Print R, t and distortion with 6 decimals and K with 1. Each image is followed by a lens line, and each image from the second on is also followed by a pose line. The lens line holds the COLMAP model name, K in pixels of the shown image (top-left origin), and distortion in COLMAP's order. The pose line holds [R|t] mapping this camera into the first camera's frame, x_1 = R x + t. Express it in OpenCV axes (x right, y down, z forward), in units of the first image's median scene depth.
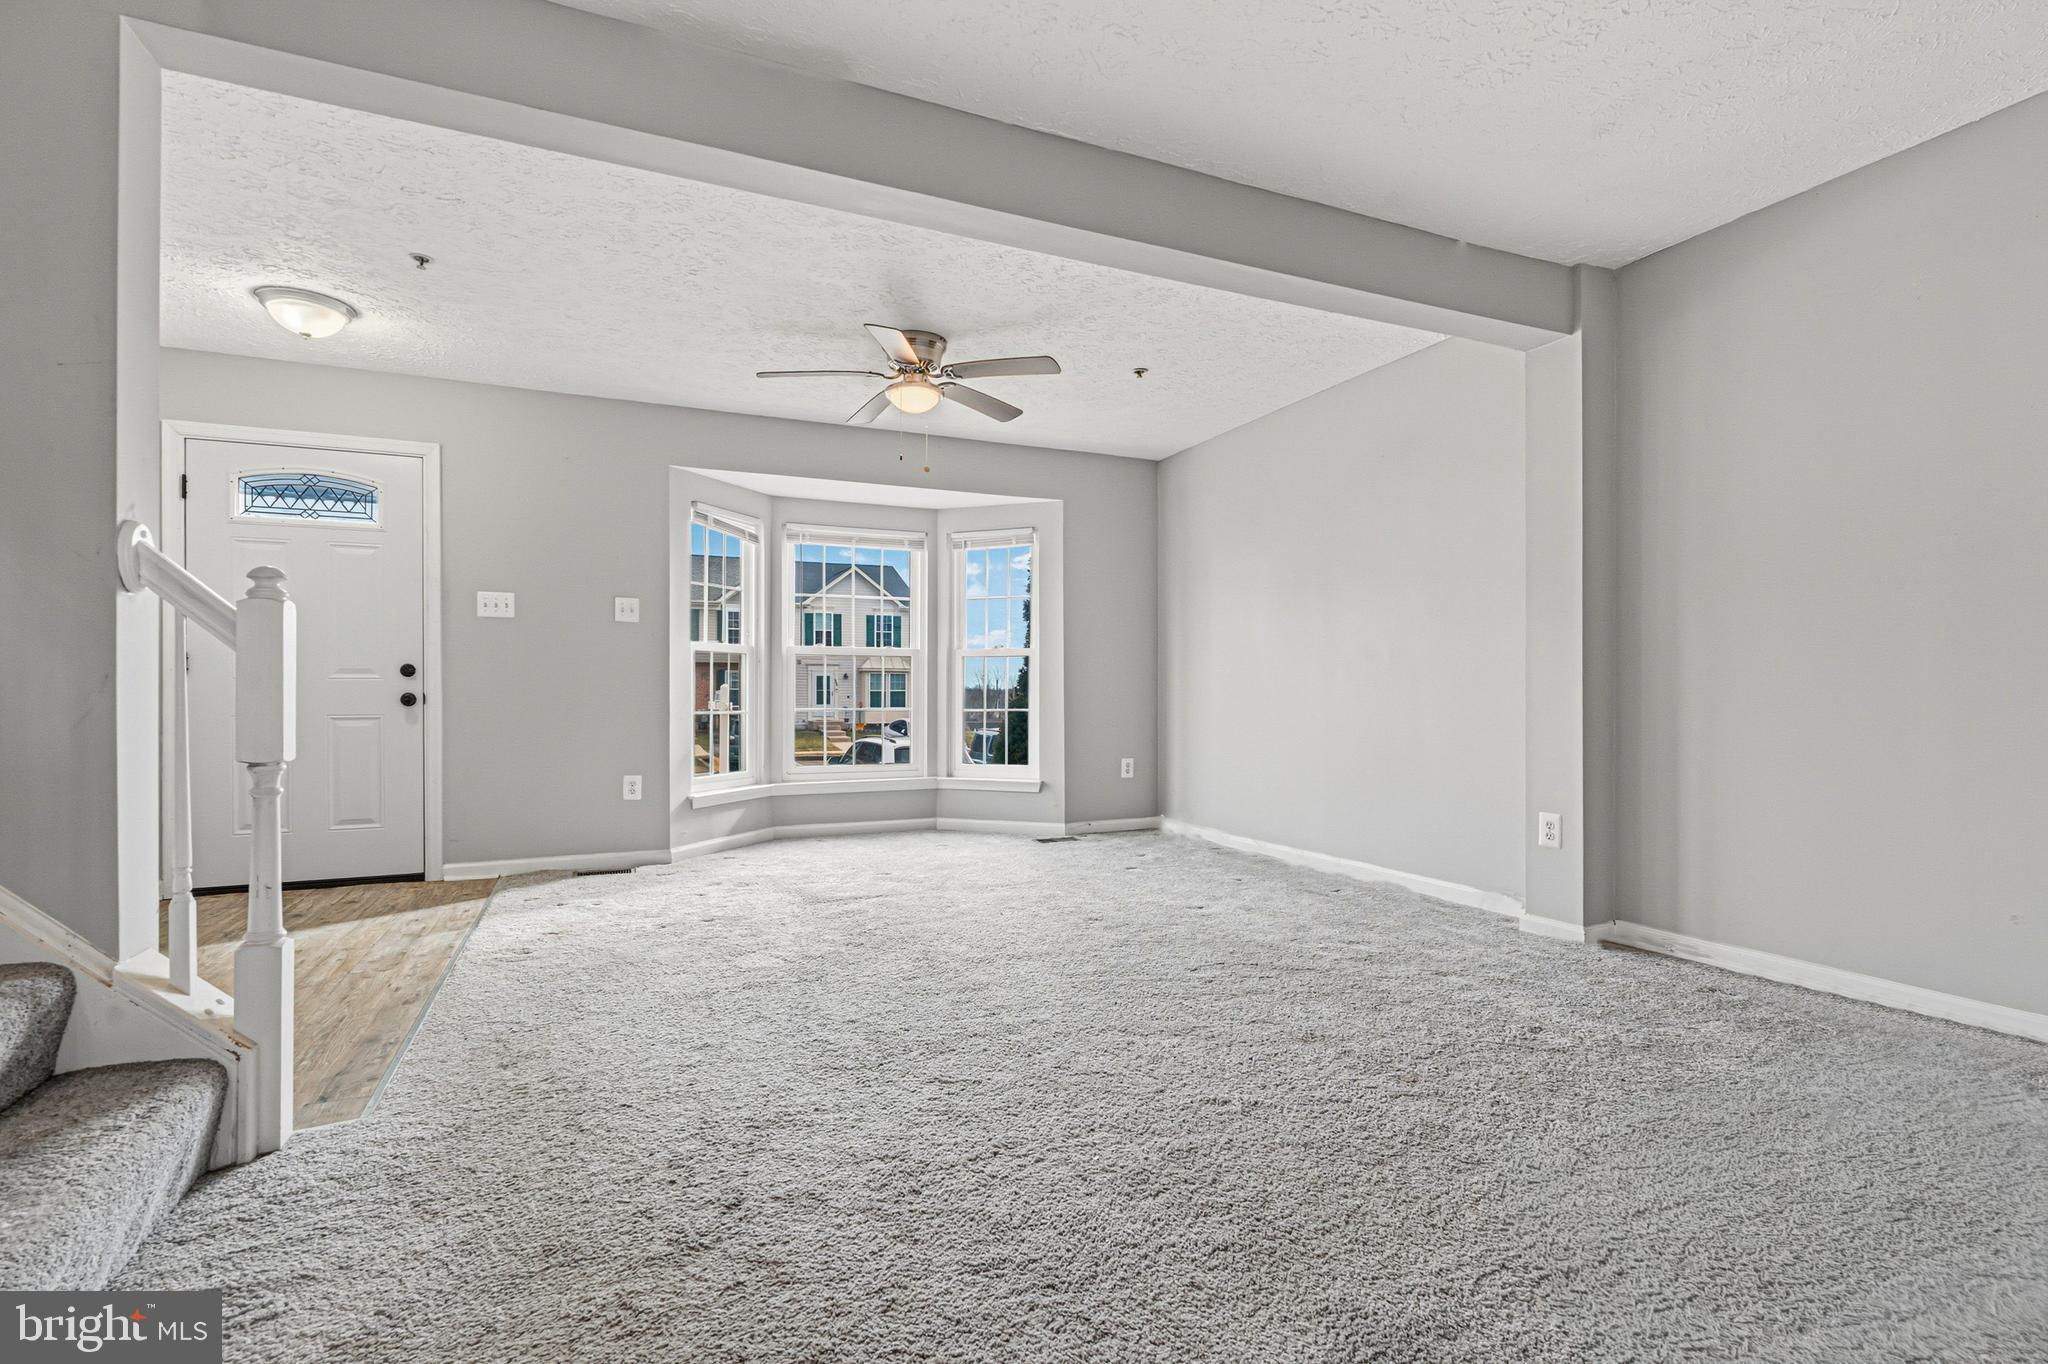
lens RADIAL K [[938.0, 0, 1020.3], [0, 938.0, 698.8], [0, 0, 1]] dist [-0.002993, -0.000333]
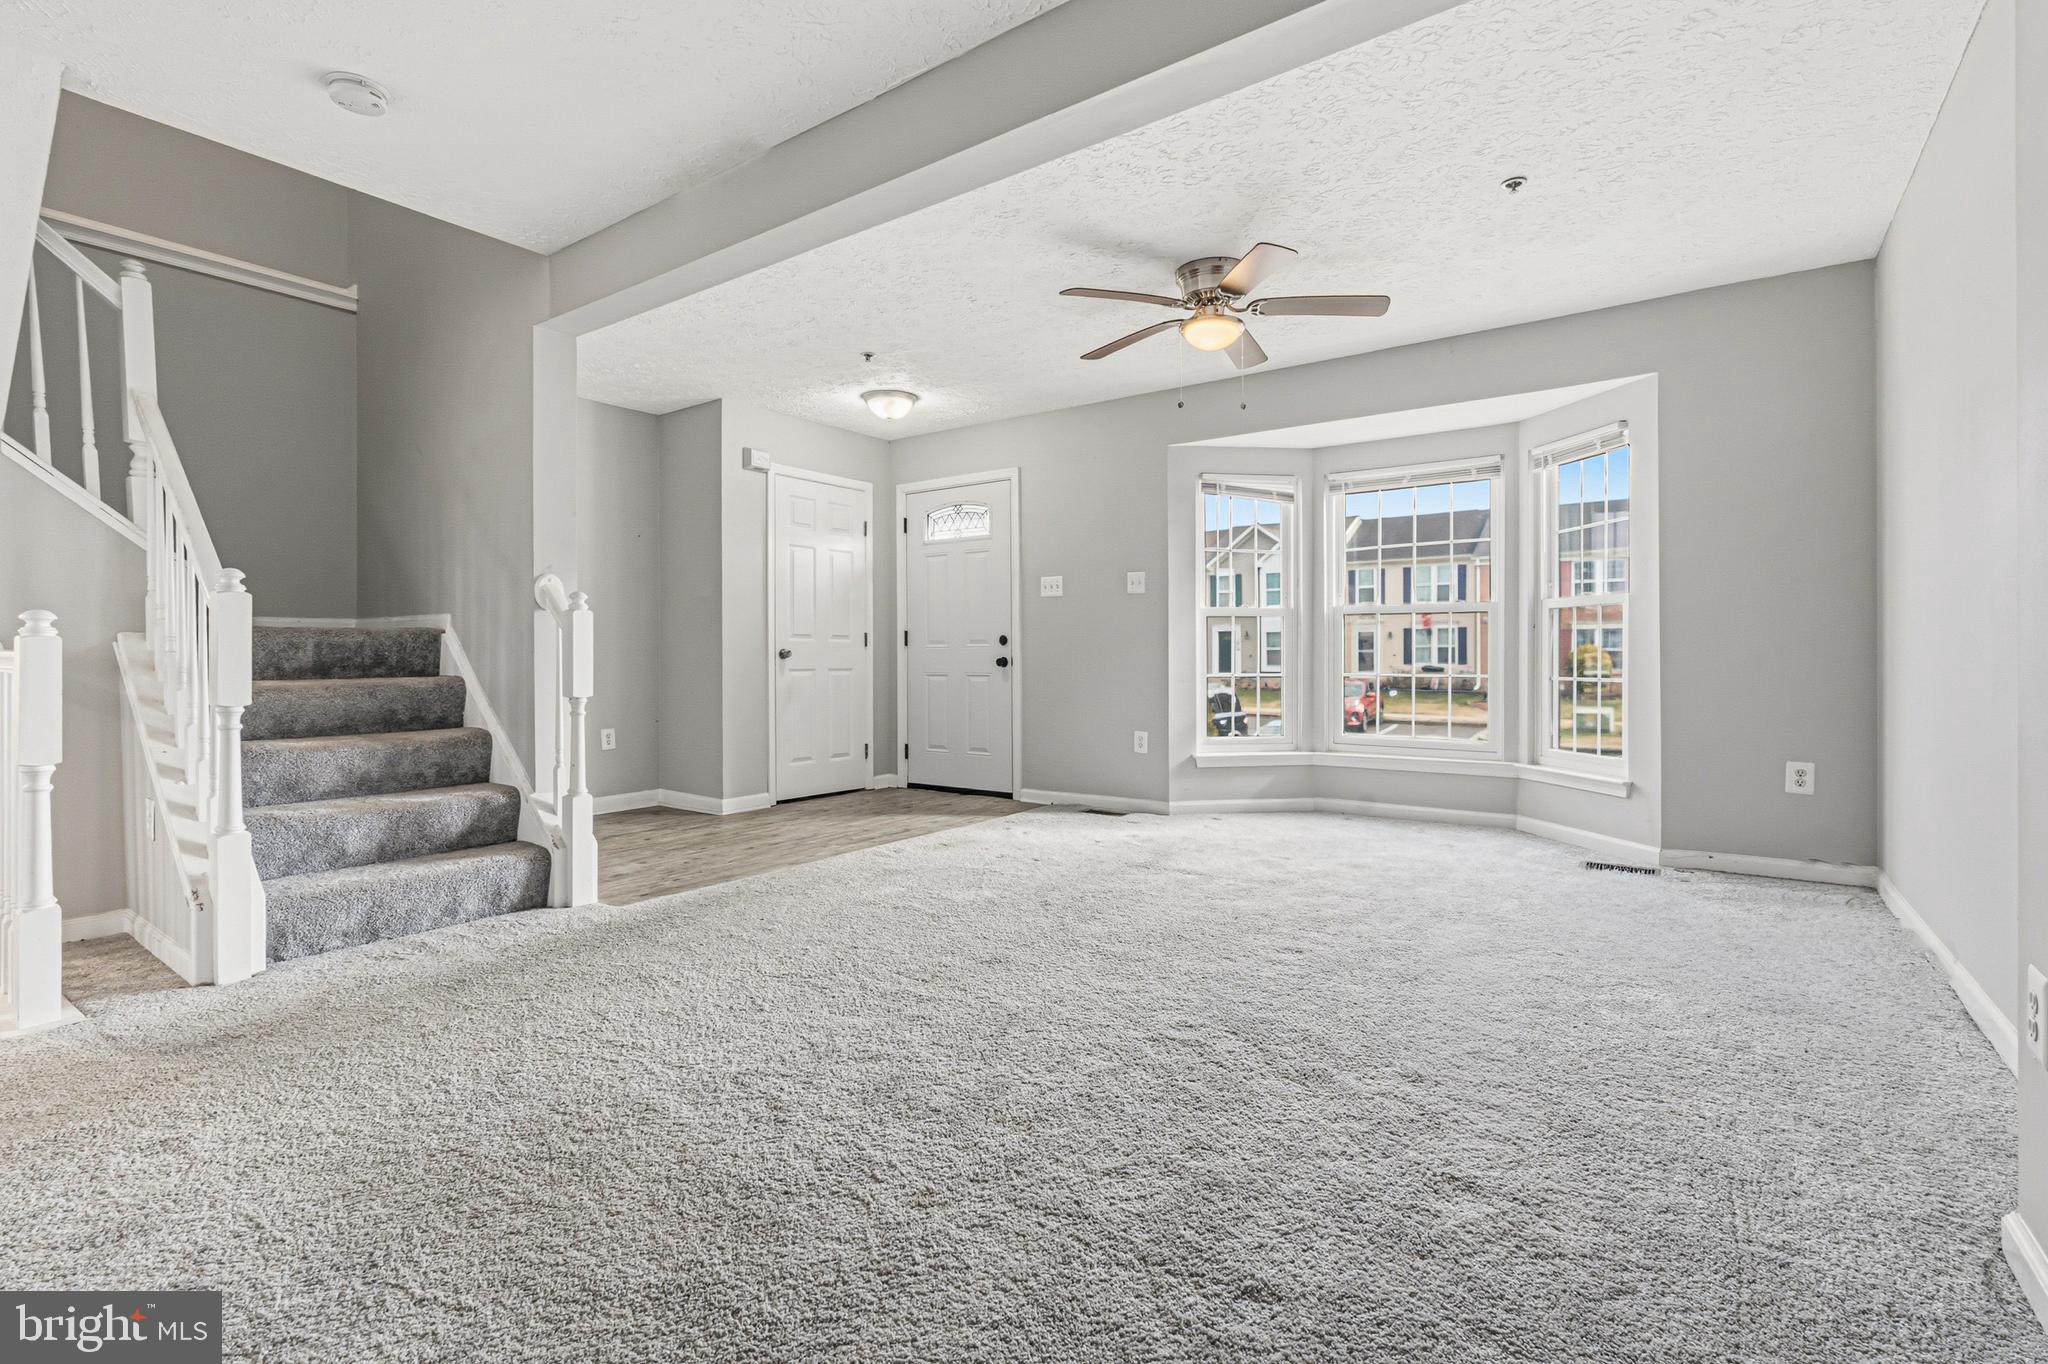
lens RADIAL K [[938.0, 0, 1020.8], [0, 938.0, 665.5], [0, 0, 1]] dist [-0.002993, -0.000333]
pose [[0.515196, 0.007638, -0.857038, 0.466354], [-0.001772, 0.999968, 0.007846, -0.004632], [0.857071, -0.002524, 0.515193, 0.303310]]
